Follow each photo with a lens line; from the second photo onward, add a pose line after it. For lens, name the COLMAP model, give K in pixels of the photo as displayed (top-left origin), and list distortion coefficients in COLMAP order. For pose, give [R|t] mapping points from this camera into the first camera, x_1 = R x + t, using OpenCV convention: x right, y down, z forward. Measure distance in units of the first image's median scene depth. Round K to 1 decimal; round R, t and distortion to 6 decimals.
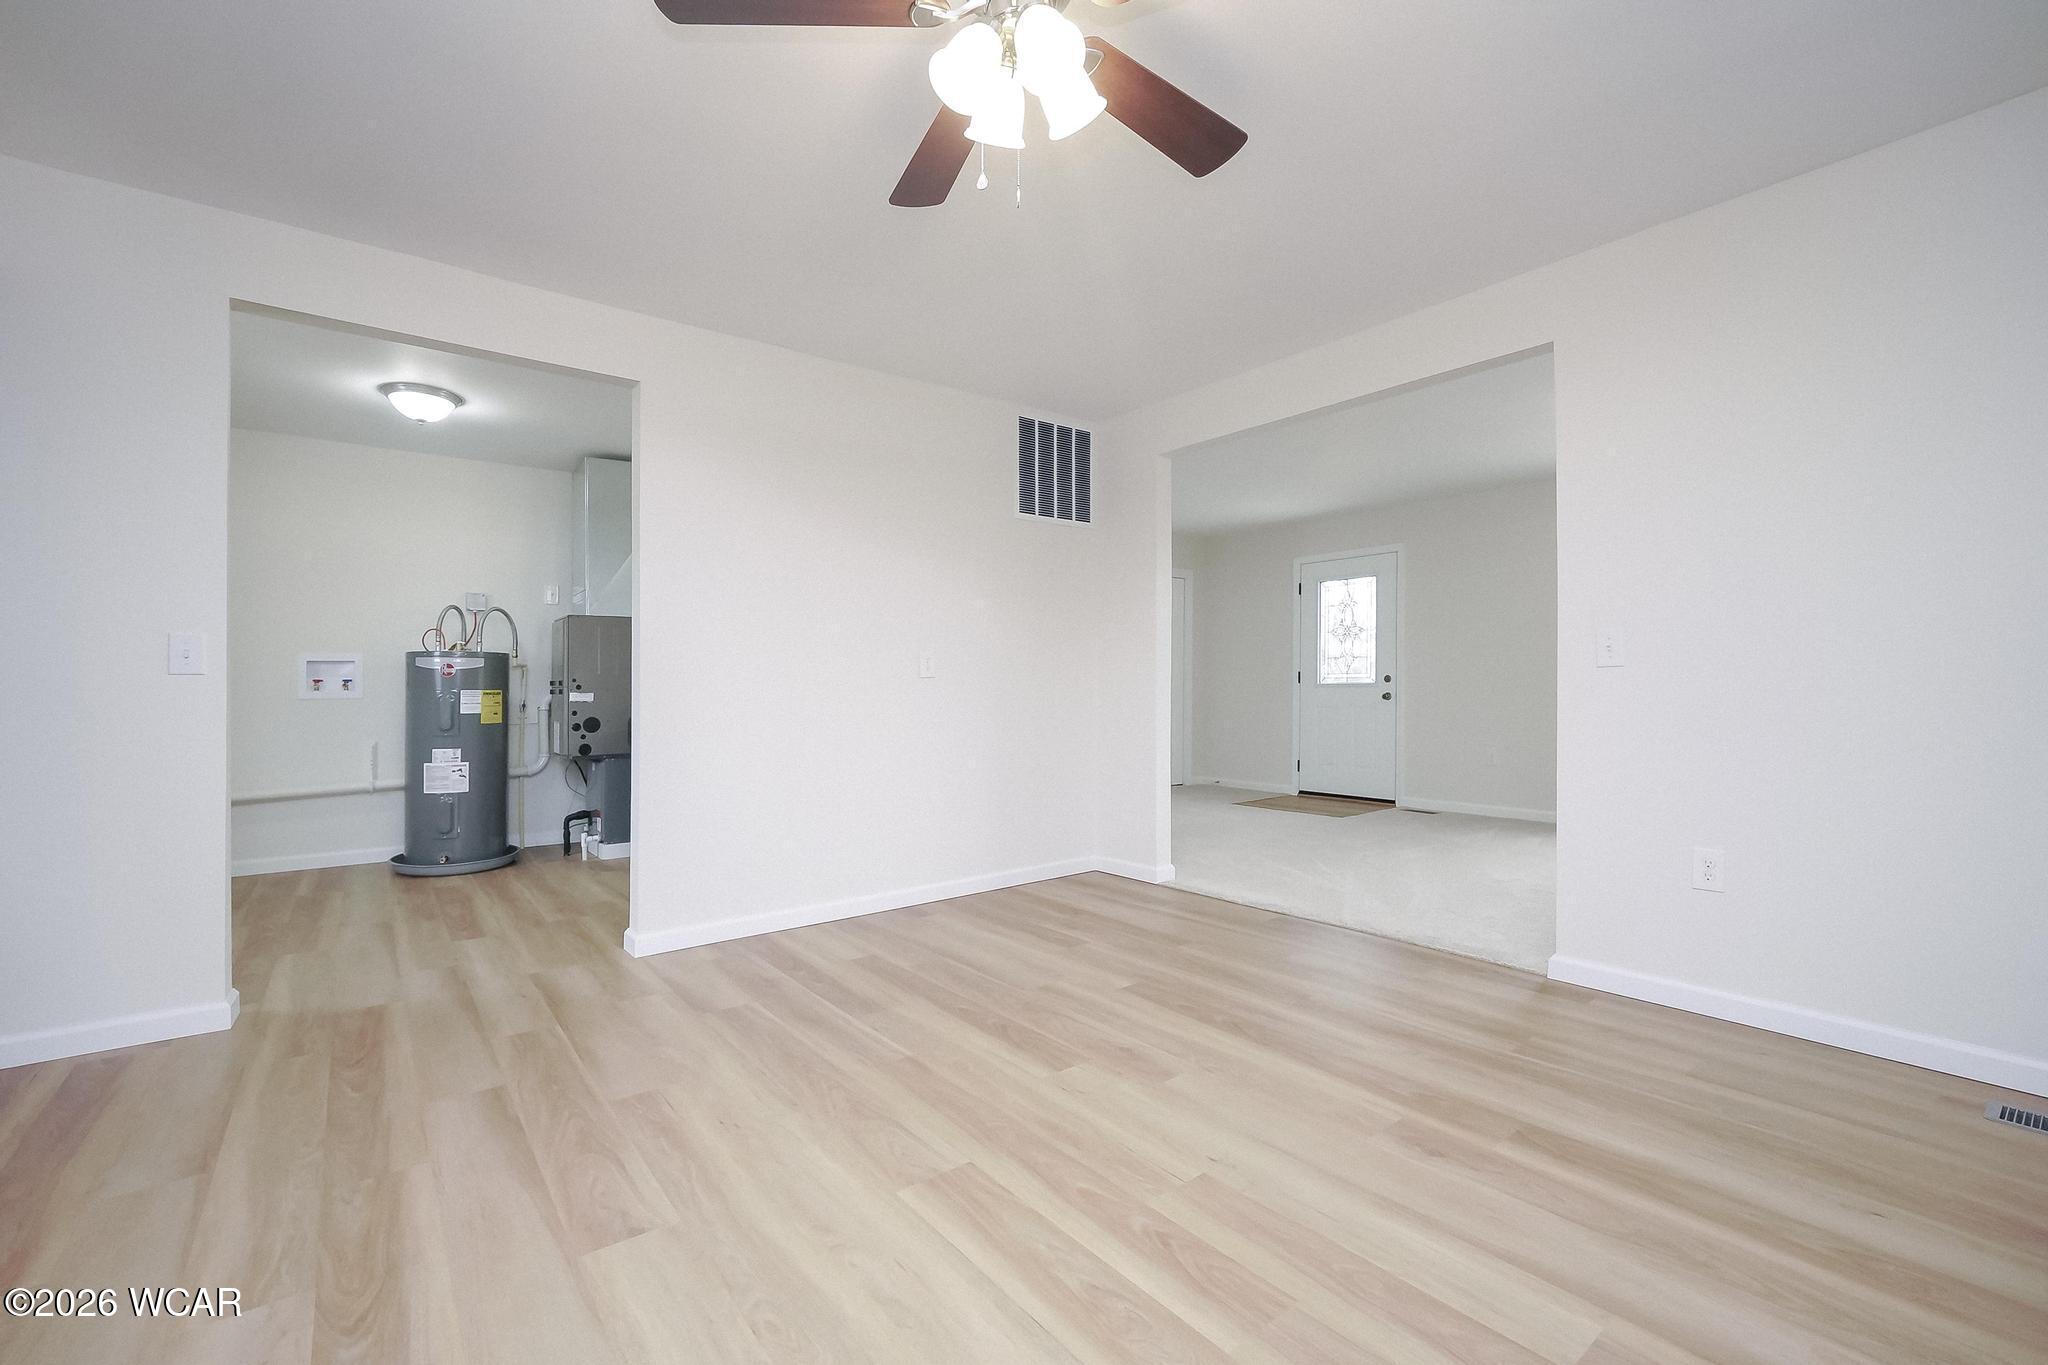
lens RADIAL K [[865.6, 0, 1013.1], [0, 865.6, 679.6], [0, 0, 1]] dist [-0.027643, -0.000173]
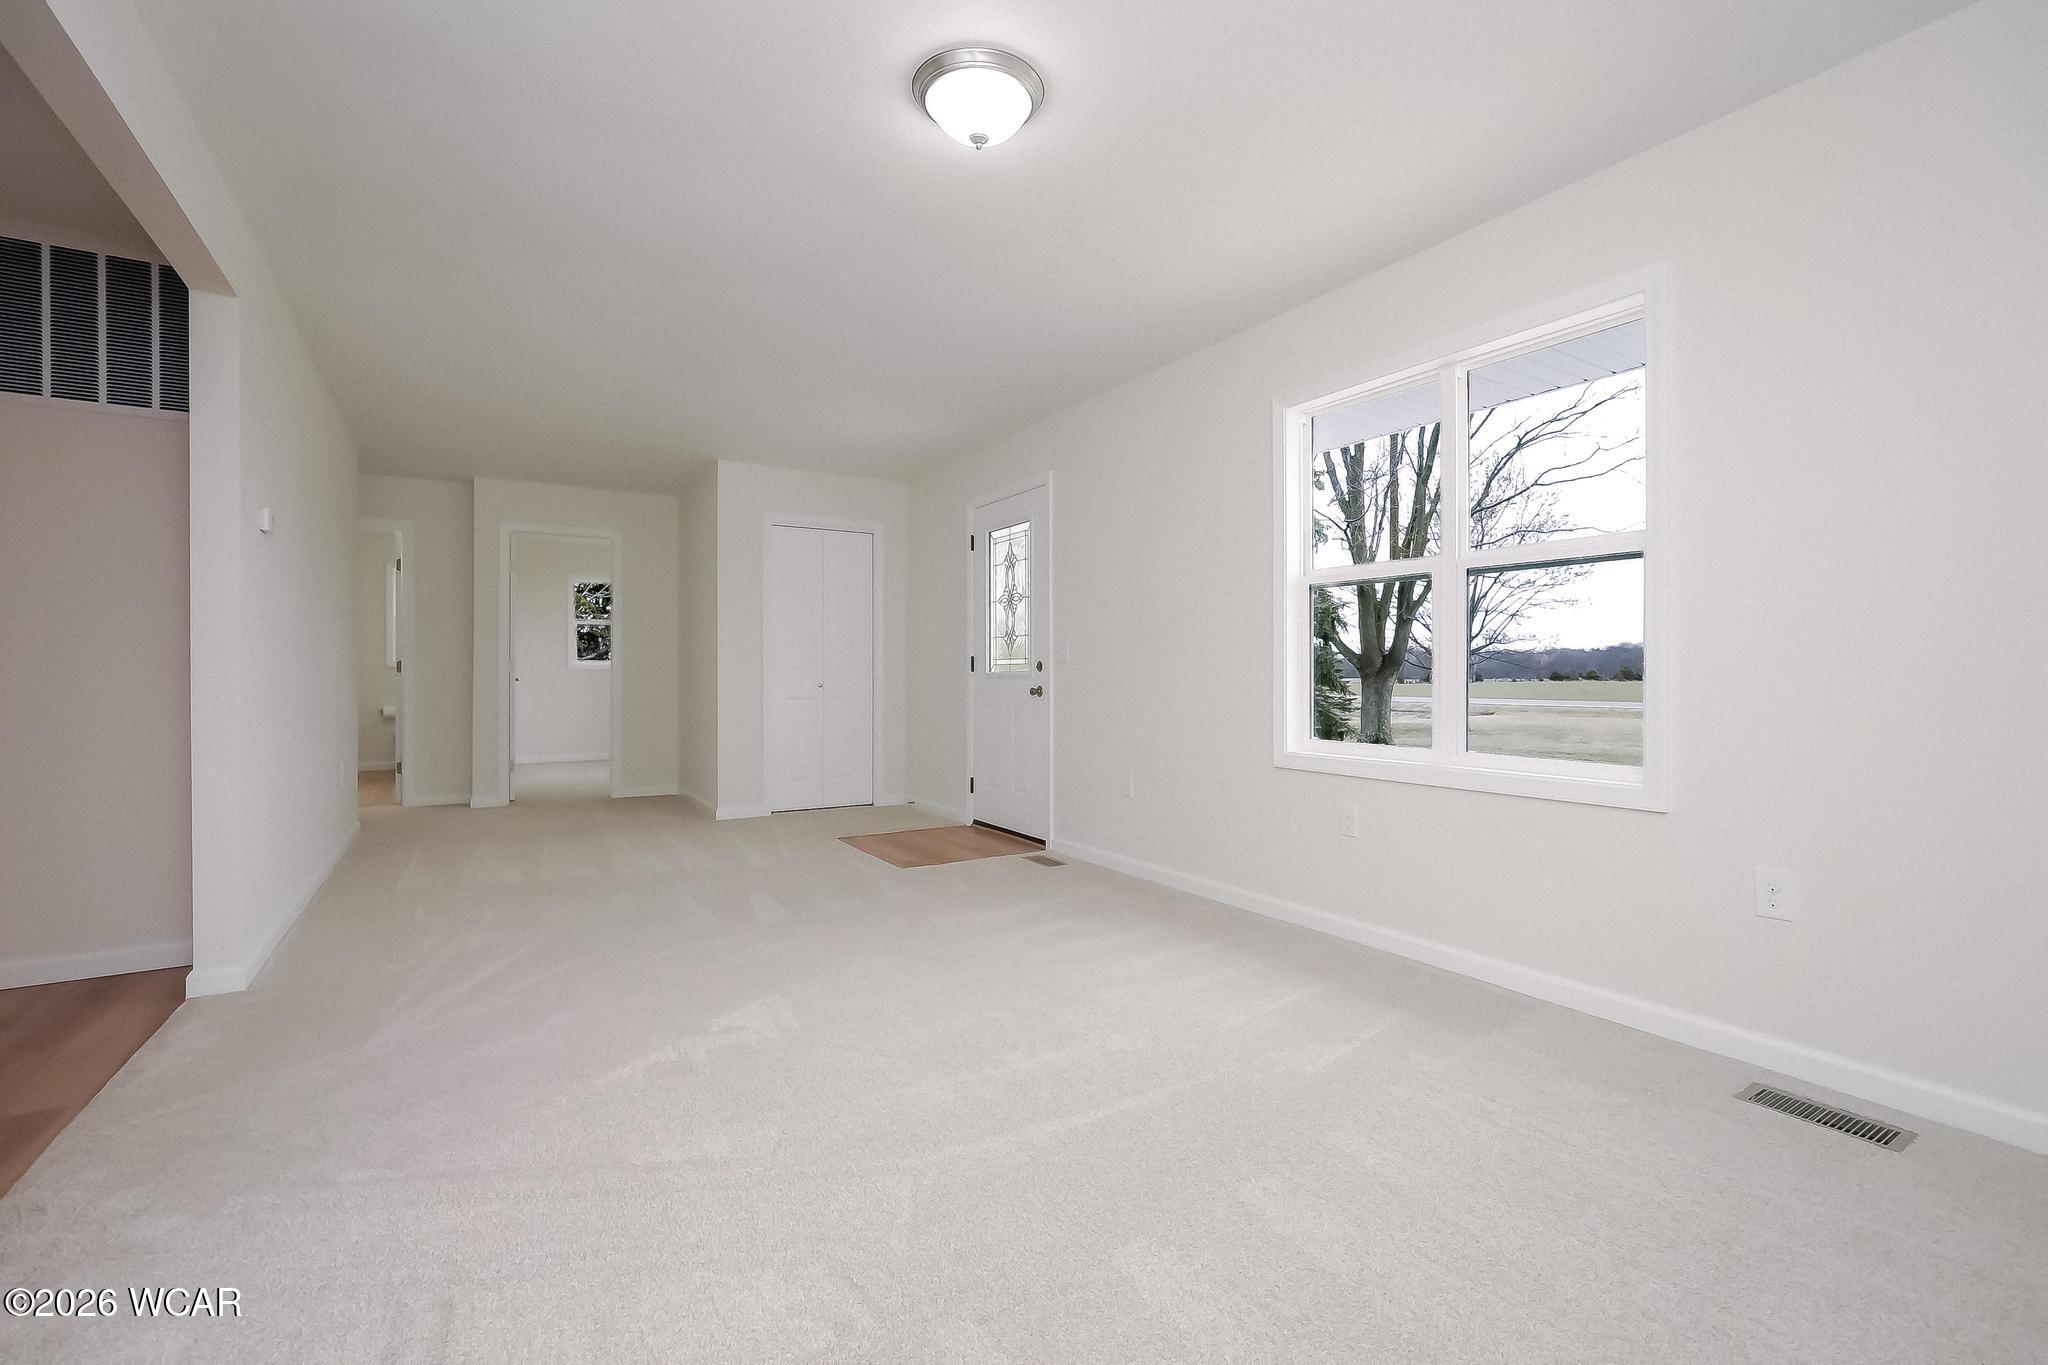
lens RADIAL K [[865.6, 0, 1013.1], [0, 865.6, 679.6], [0, 0, 1]] dist [-0.027643, -0.000173]
pose [[0.994766, -0.002845, -0.102141, 0.469687], [0.004064, 0.999923, 0.011727, 0.001639], [0.102099, -0.012081, 0.994701, 0.295377]]
